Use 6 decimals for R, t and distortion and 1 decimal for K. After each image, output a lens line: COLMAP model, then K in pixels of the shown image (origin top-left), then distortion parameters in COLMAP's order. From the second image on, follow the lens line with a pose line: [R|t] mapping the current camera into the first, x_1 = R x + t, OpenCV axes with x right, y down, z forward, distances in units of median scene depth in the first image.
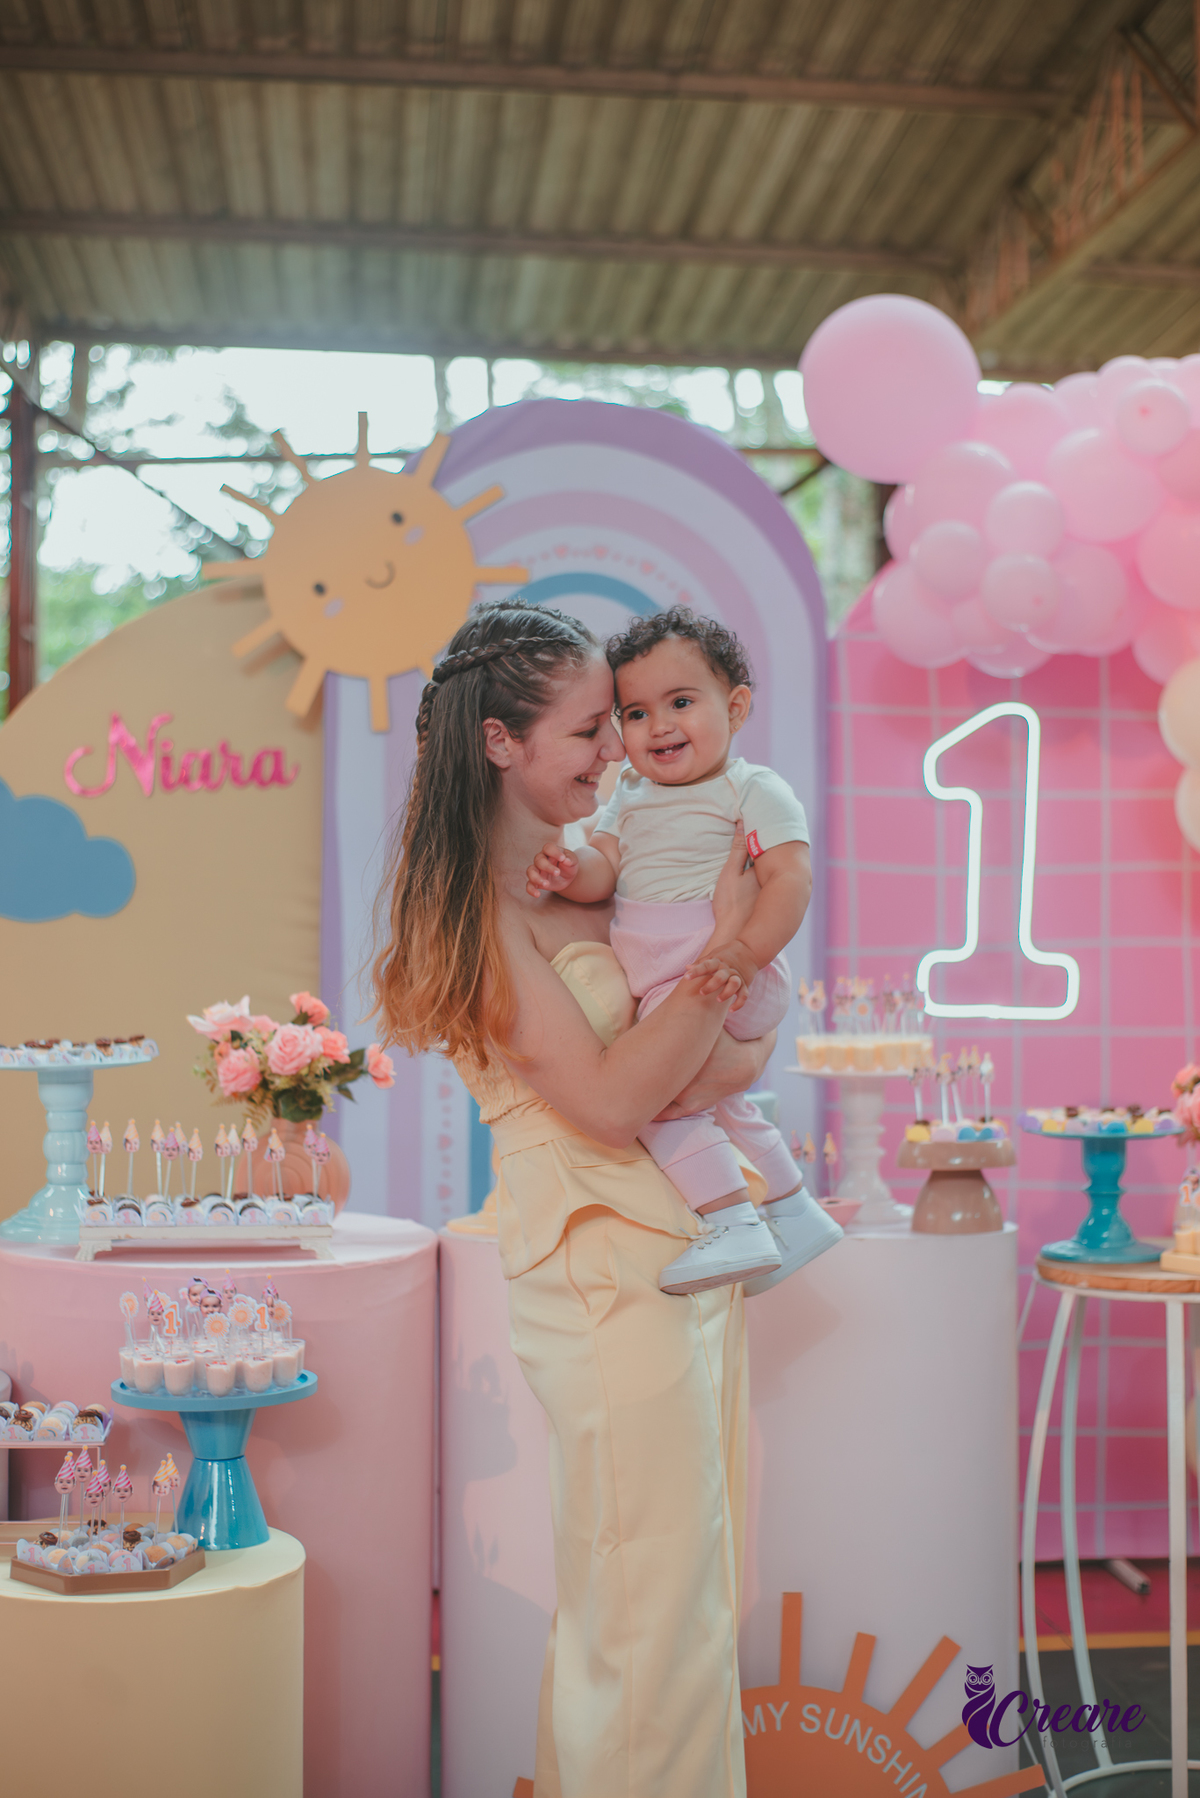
lens RADIAL K [[2572.4, 0, 600.0], [0, 2572.4, 899.0], [0, 0, 1]] dist [-0.073747, -0.047337]
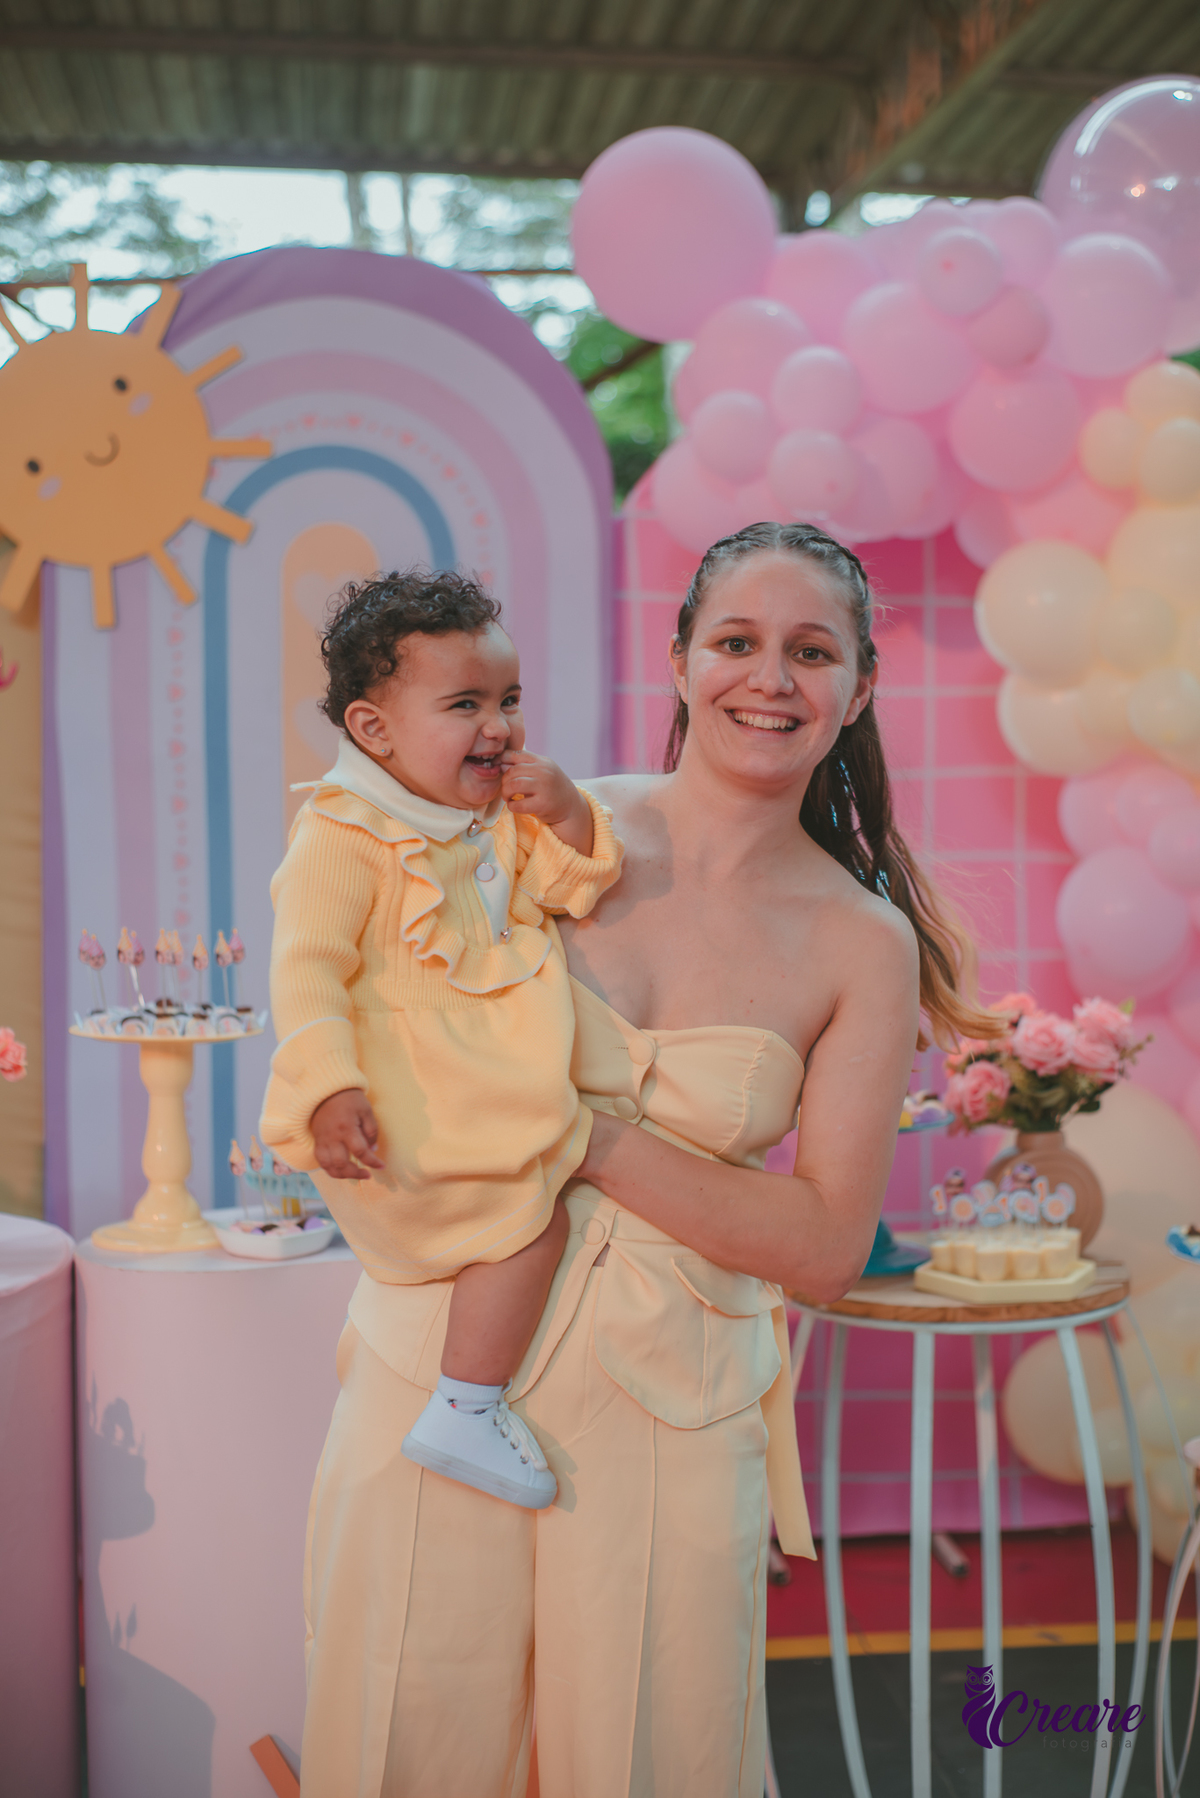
lens RADIAL K [[2572.4, 0, 600.0], [0, 2572.4, 899.0], [0, 0, 1]] dist [-0.073747, -0.047337]
pose [[0.999943, -0.003857, 0.009988, 0.076113], [0.003110, 0.997269, 0.073791, -0.036263], [-0.010245, -0.073755, 0.997224, 0.108119]]
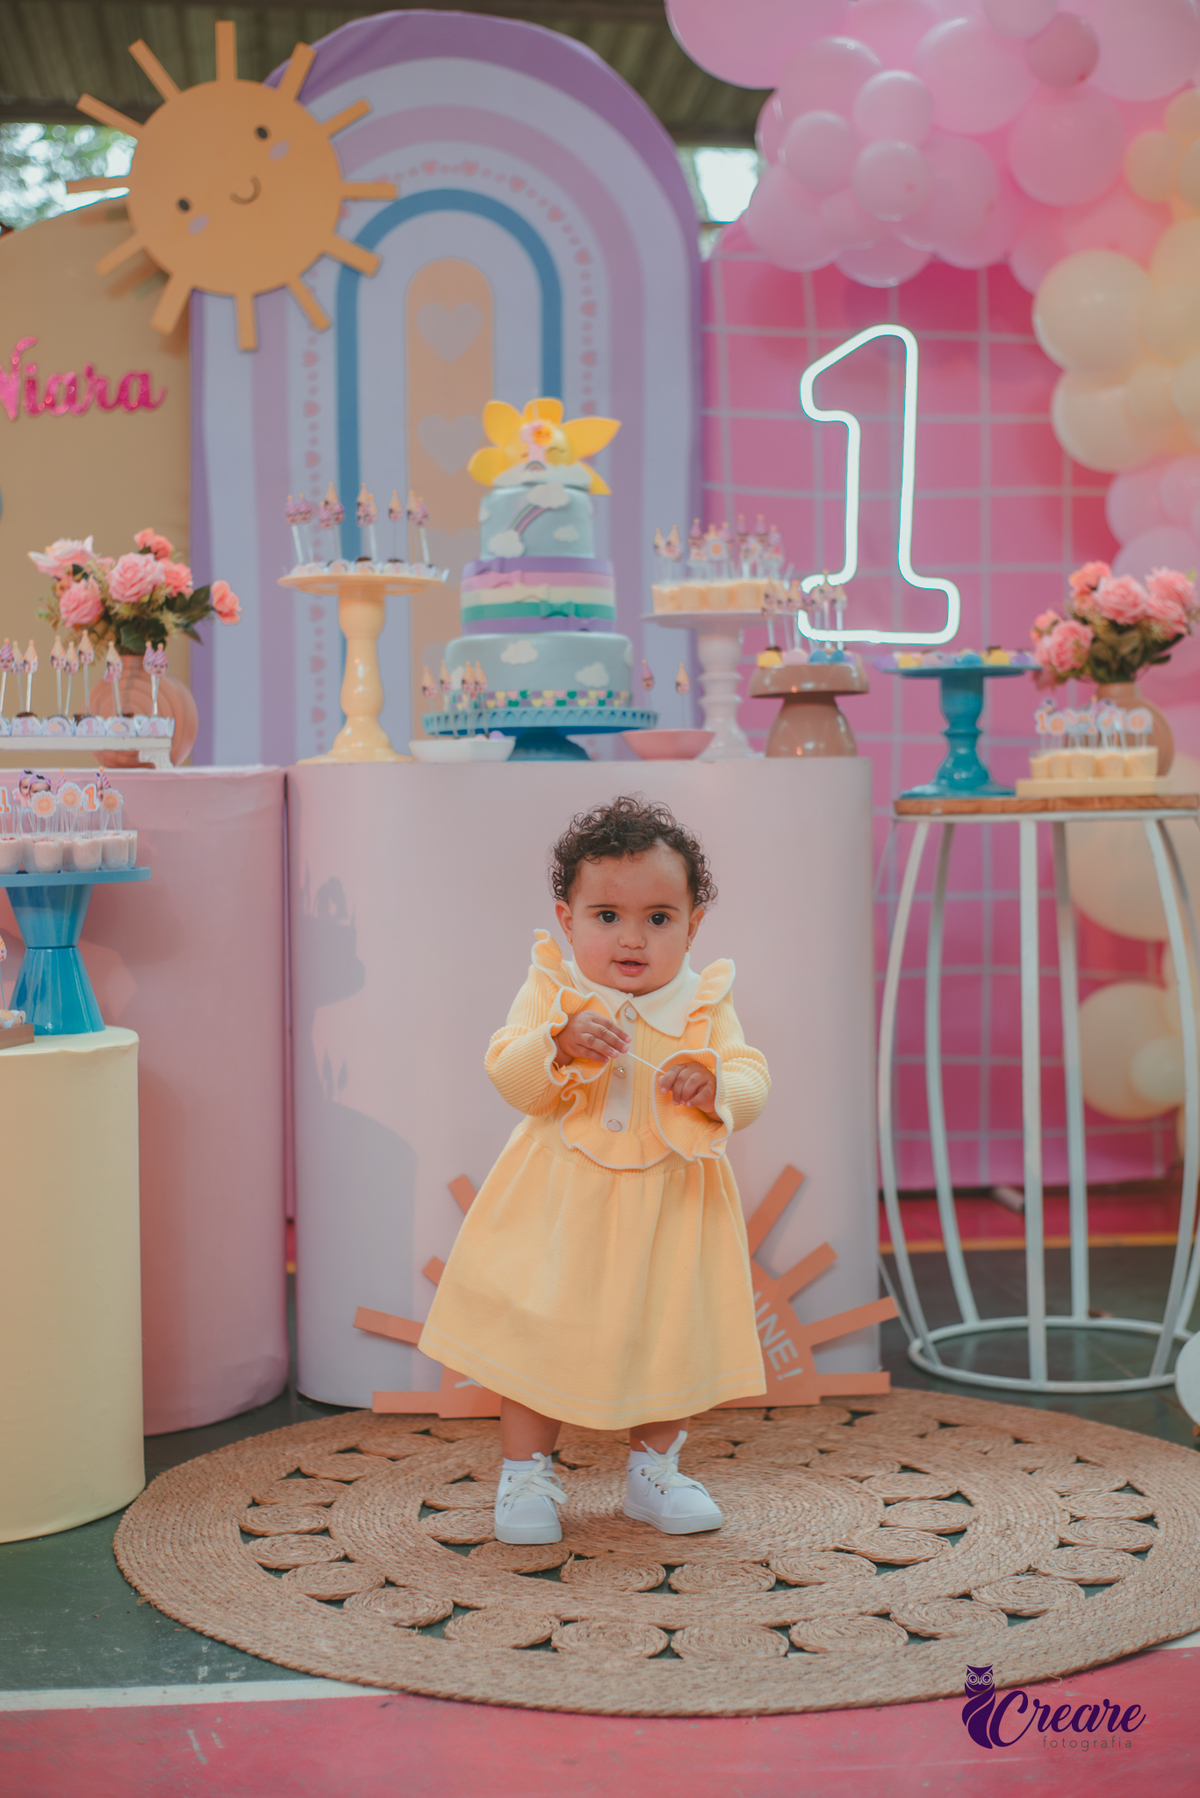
lens RADIAL K [[2572.4, 0, 600.0], [0, 2572.4, 899.0], [0, 0, 1]] dist [-0.073747, -0.047337]
pose [[0.999712, -0.011774, 0.020890, 0.026544], [0.010629, 0.998477, 0.054141, 0.093115], [-0.021496, -0.053903, 0.998315, 0.005387]]
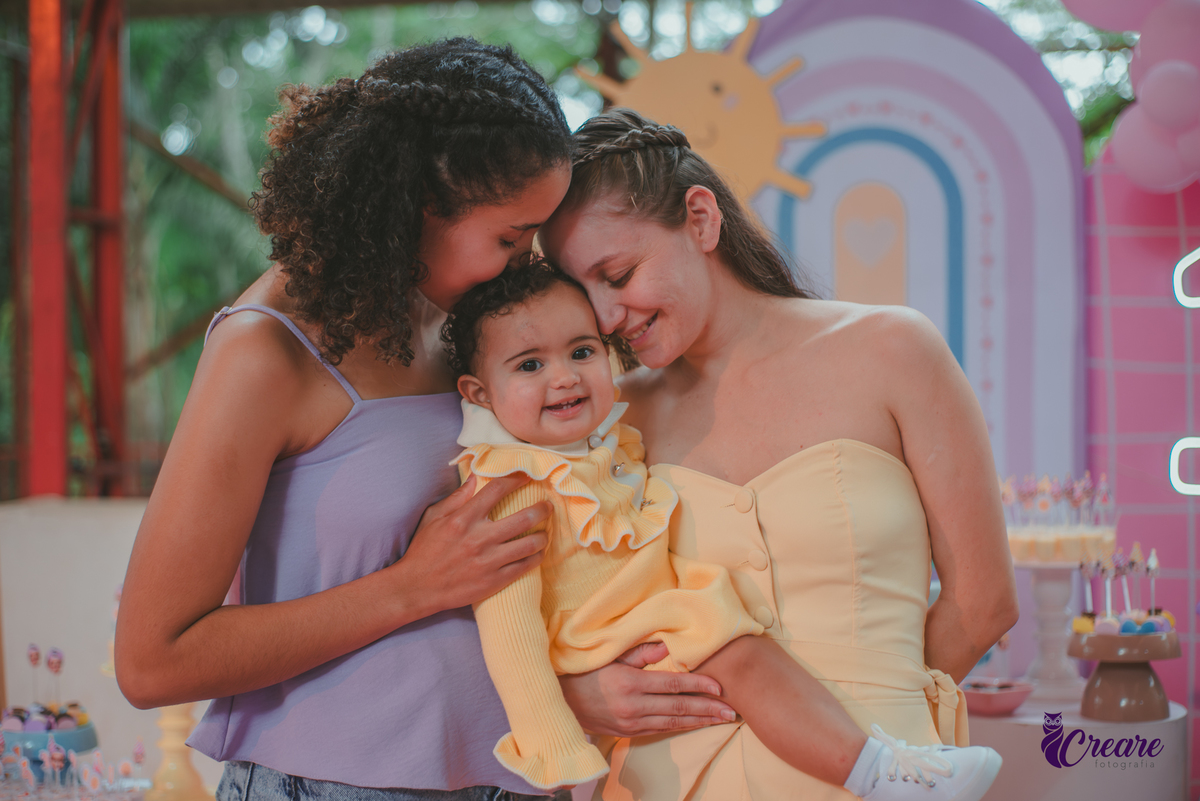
lens RADIAL K [[1716.8, 0, 600.0], [0, 1716.8, 400.5], [0, 0, 1]] dist [-0.073747, -0.047337]
pose [[0.960986, -0.010671, -0.276390, 0.091802], [0.014239, 0.999839, 0.010903, -0.008772], [0.276229, -0.014413, 0.960984, 0.194012]]
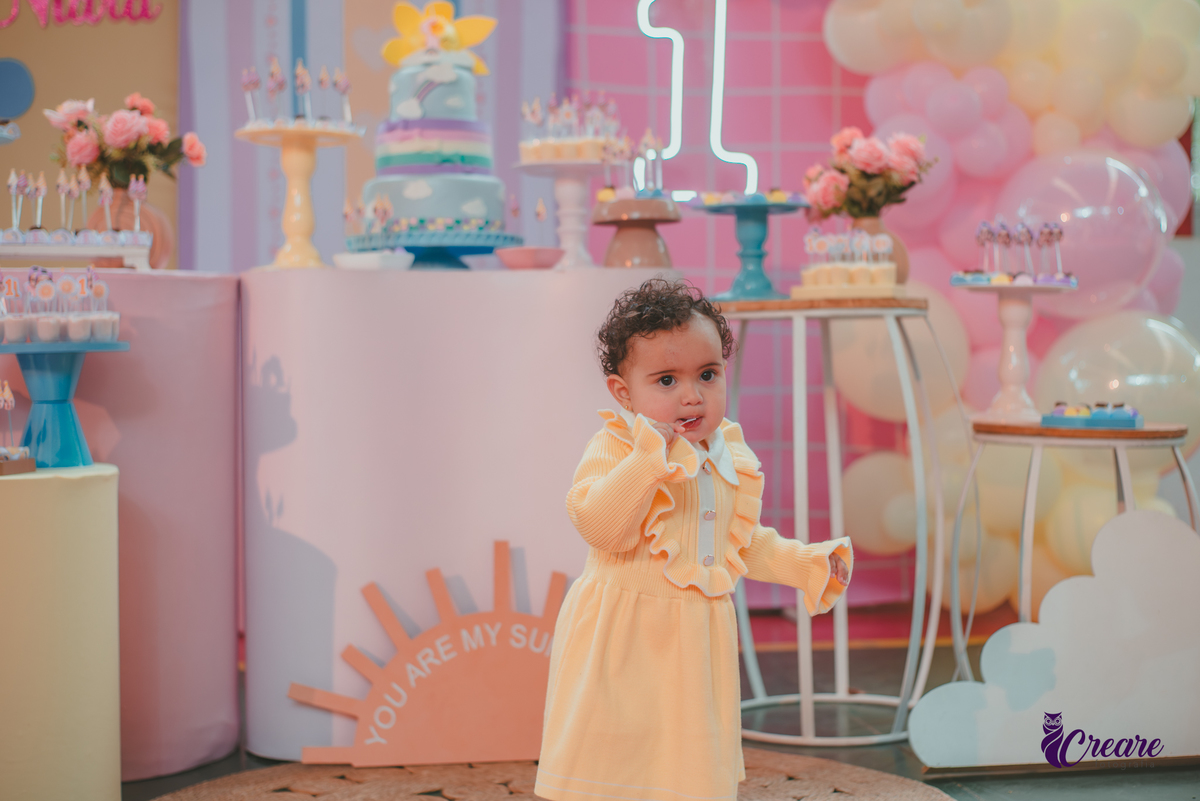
lens RADIAL K [[1894.5, 0, 635.3], [0, 1894.5, 391.3], [0, 0, 1]] dist [-0.075249, -0.026070]
pose [[0.996169, -0.009279, 0.086961, 0.038432], [0.006338, 0.999400, 0.034040, 0.114496], [-0.087224, -0.033359, 0.995630, 0.020576]]
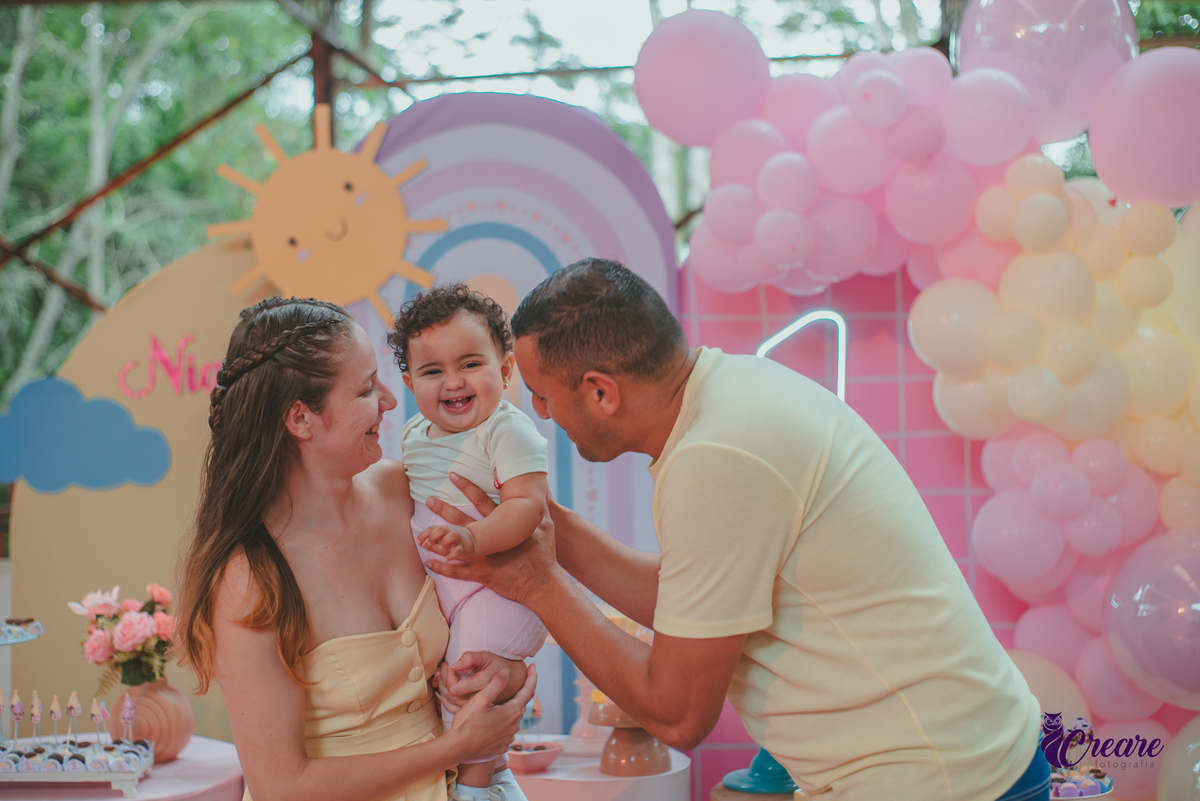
lens RADIAL K [[1836.6, 0, 600.0], [0, 1836.6, 400.5], [0, 0, 1]] dist [-0.055687, -0.077084]
pose [[0.989544, -0.015691, -0.143378, 0.186484], [0.019453, 0.999501, 0.024874, -0.057848], [0.142917, -0.027403, 0.989355, 0.066838]]
